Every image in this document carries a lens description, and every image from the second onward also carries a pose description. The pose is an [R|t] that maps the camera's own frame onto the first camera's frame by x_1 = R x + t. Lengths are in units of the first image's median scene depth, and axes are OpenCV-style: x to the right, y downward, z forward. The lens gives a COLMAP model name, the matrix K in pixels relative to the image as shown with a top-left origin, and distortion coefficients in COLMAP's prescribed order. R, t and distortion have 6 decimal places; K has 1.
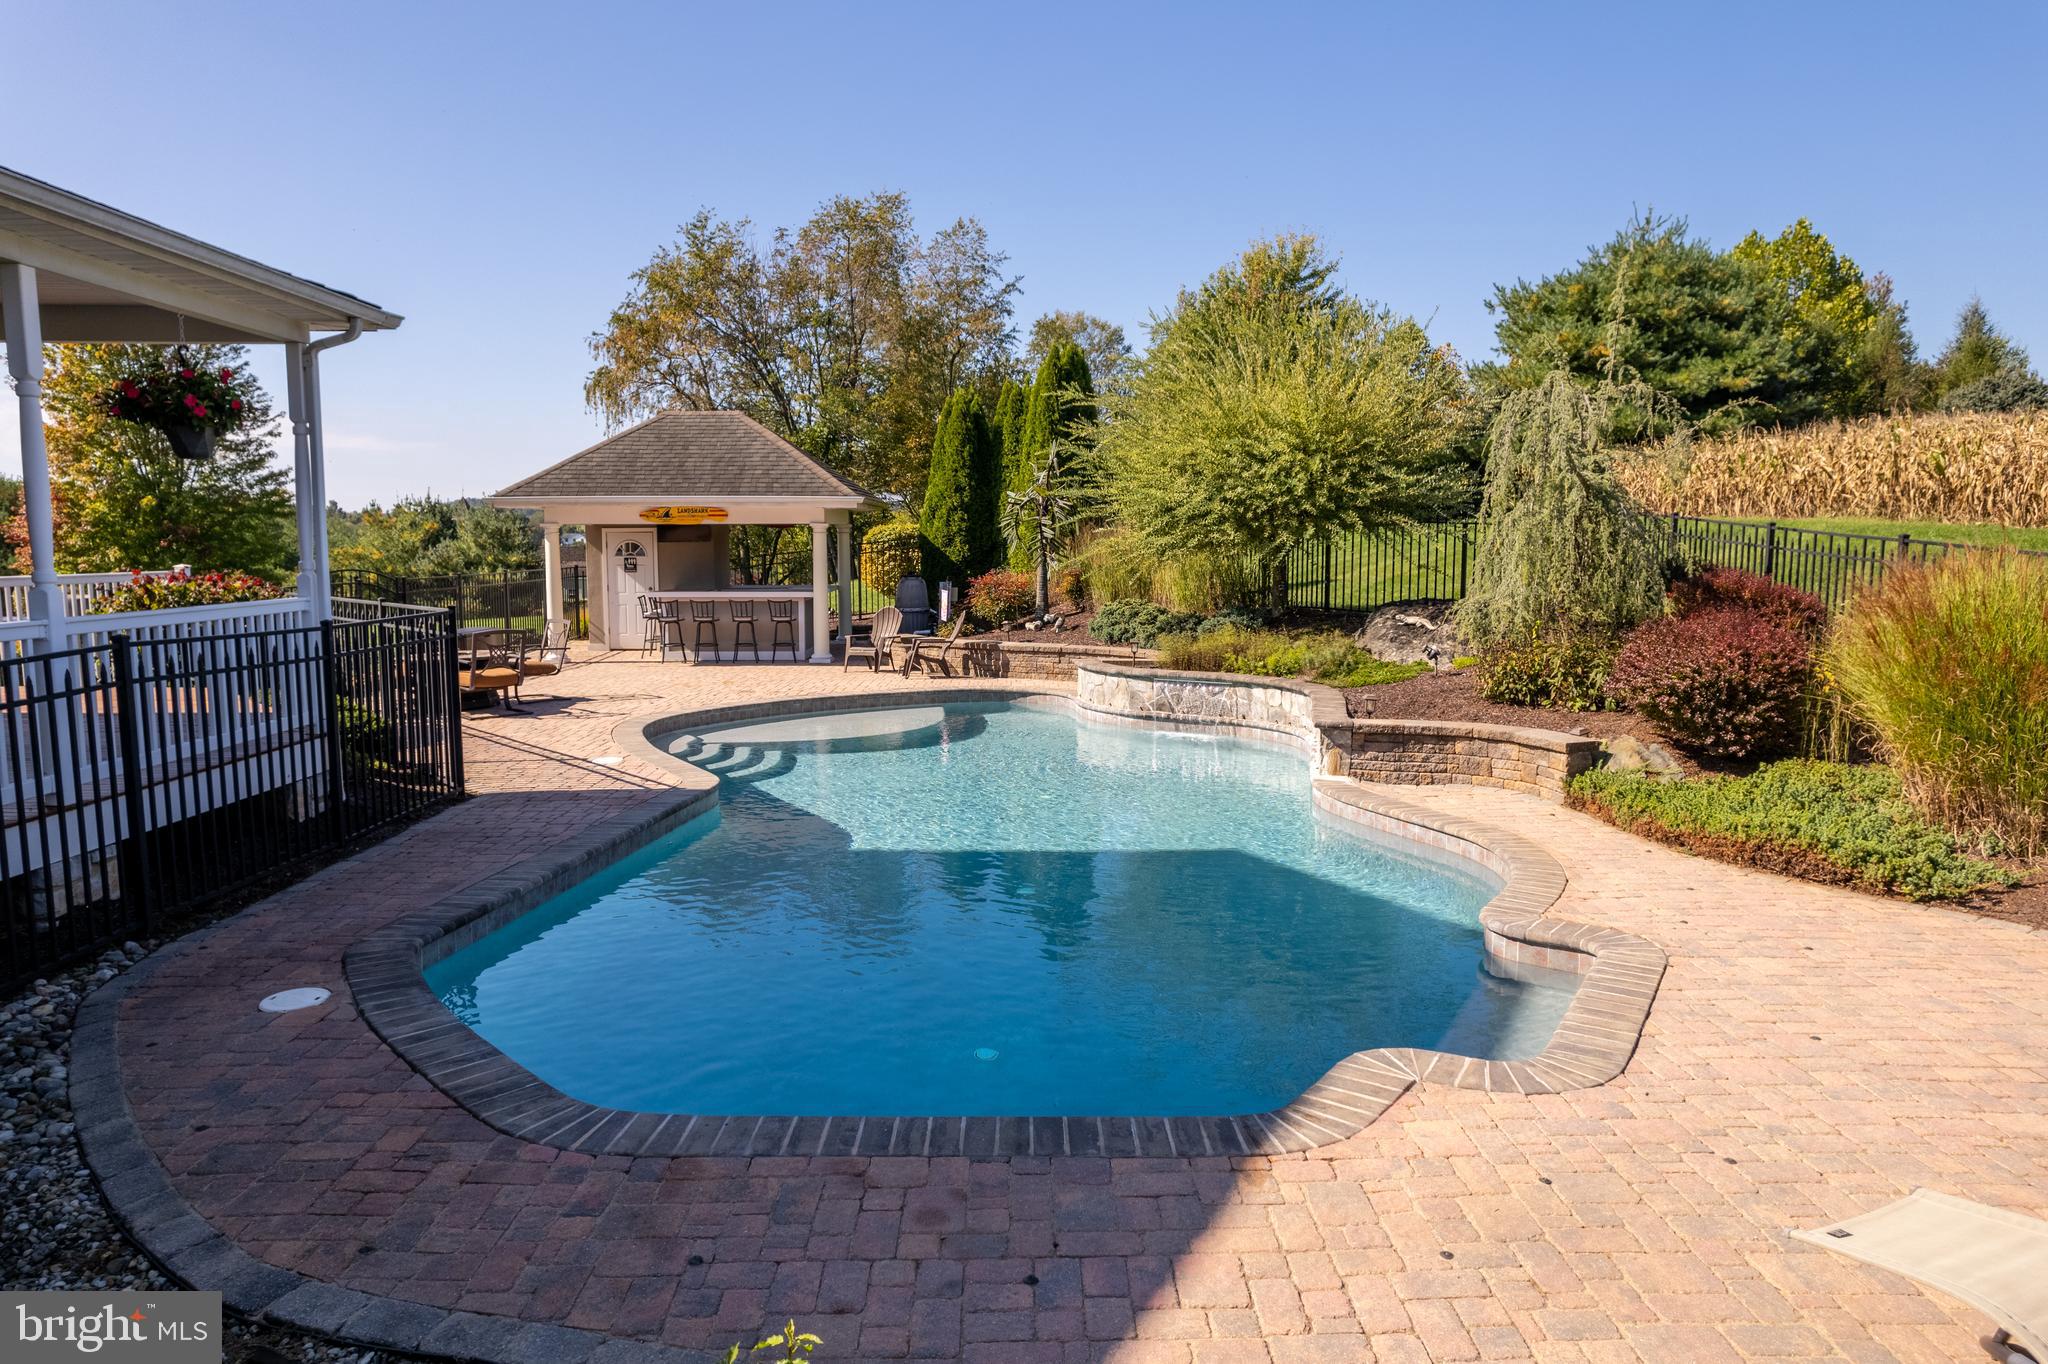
lens RADIAL K [[1317.6, 0, 1028.7], [0, 1317.6, 694.0], [0, 0, 1]] dist [-0.078660, 0.085719]
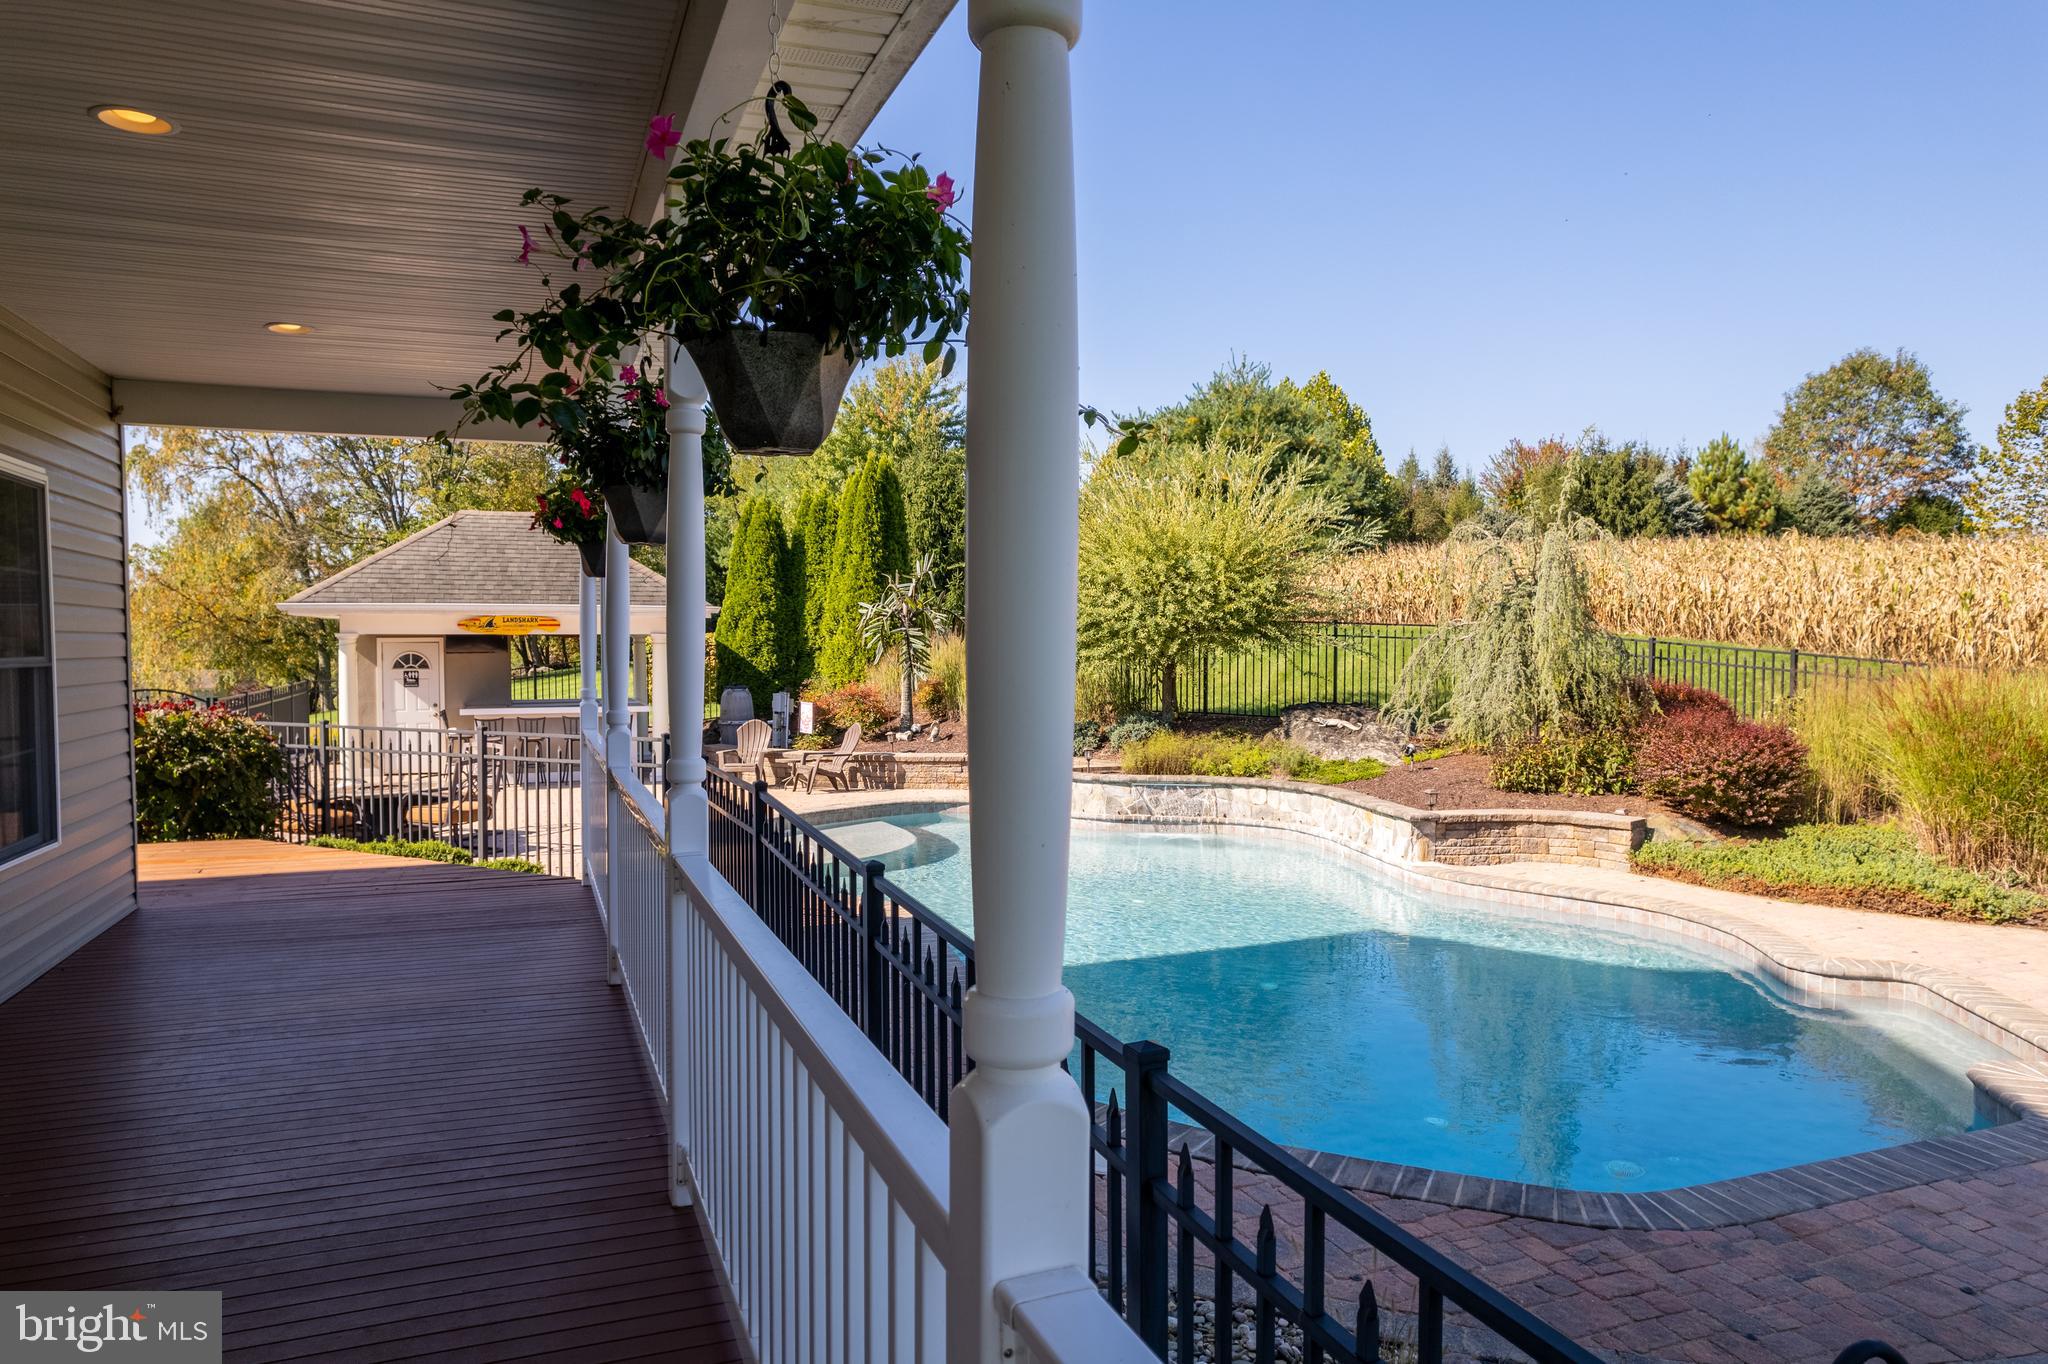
lens RADIAL K [[1317.7, 0, 1029.6], [0, 1317.7, 686.2], [0, 0, 1]] dist [-0.073038, 0.081216]
pose [[0.932807, -0.014079, 0.360101, -0.259184], [0.043605, 0.996304, -0.074002, -0.010809], [-0.357728, 0.084732, 0.929974, 0.027627]]
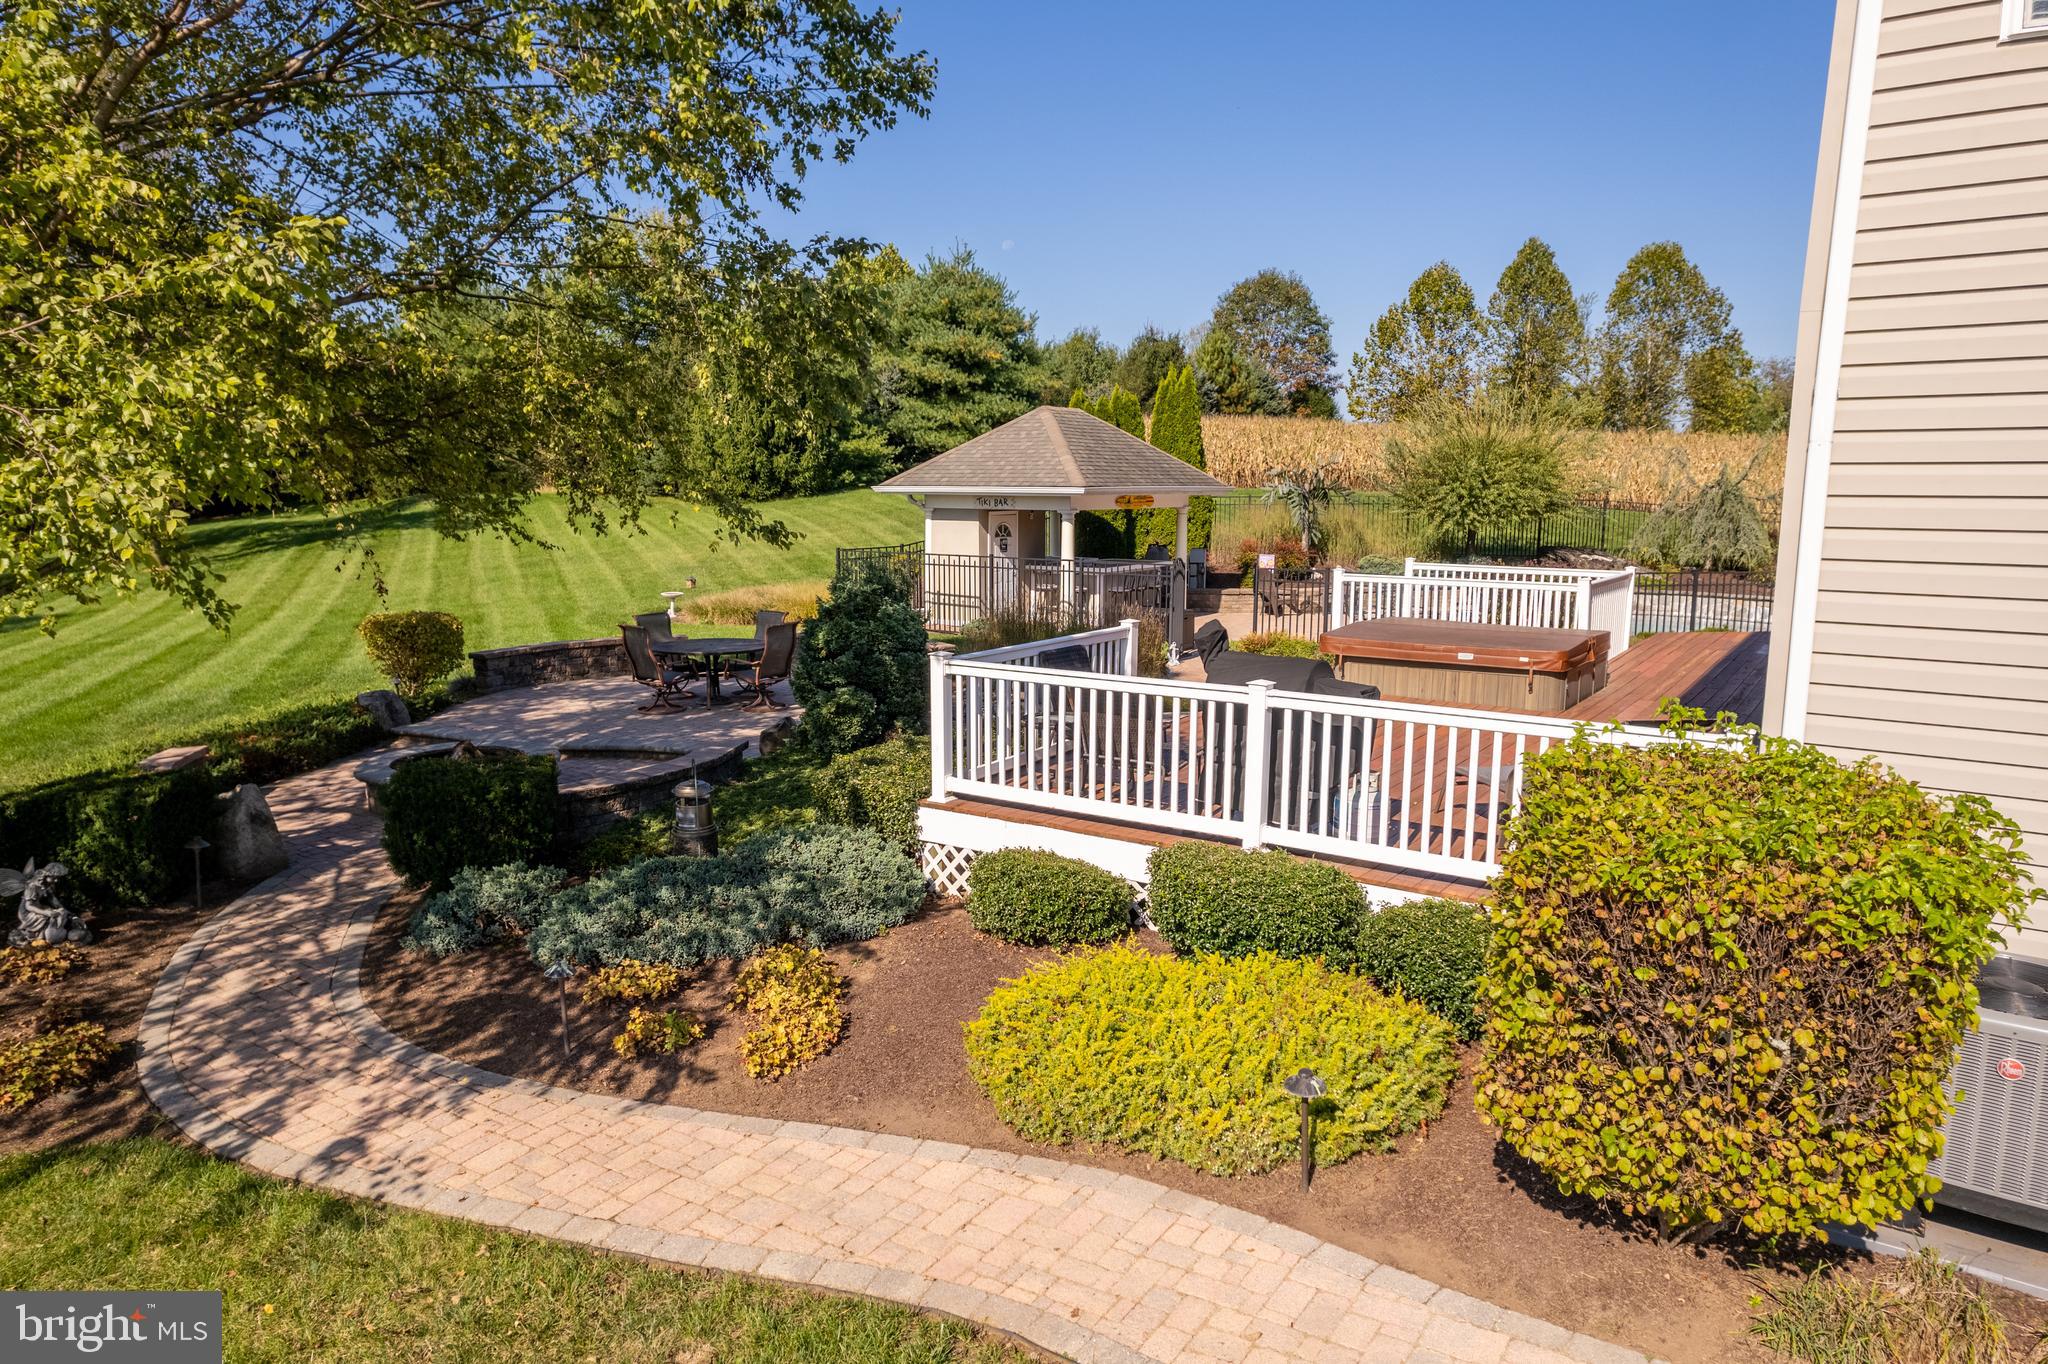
lens RADIAL K [[1317.6, 0, 1028.7], [0, 1317.6, 694.0], [0, 0, 1]] dist [-0.078660, 0.085719]
pose [[0.574168, -0.132542, 0.807938, -1.332643], [0.096216, 0.990895, 0.094180, -0.086950], [-0.813064, 0.023662, 0.581693, 0.398697]]
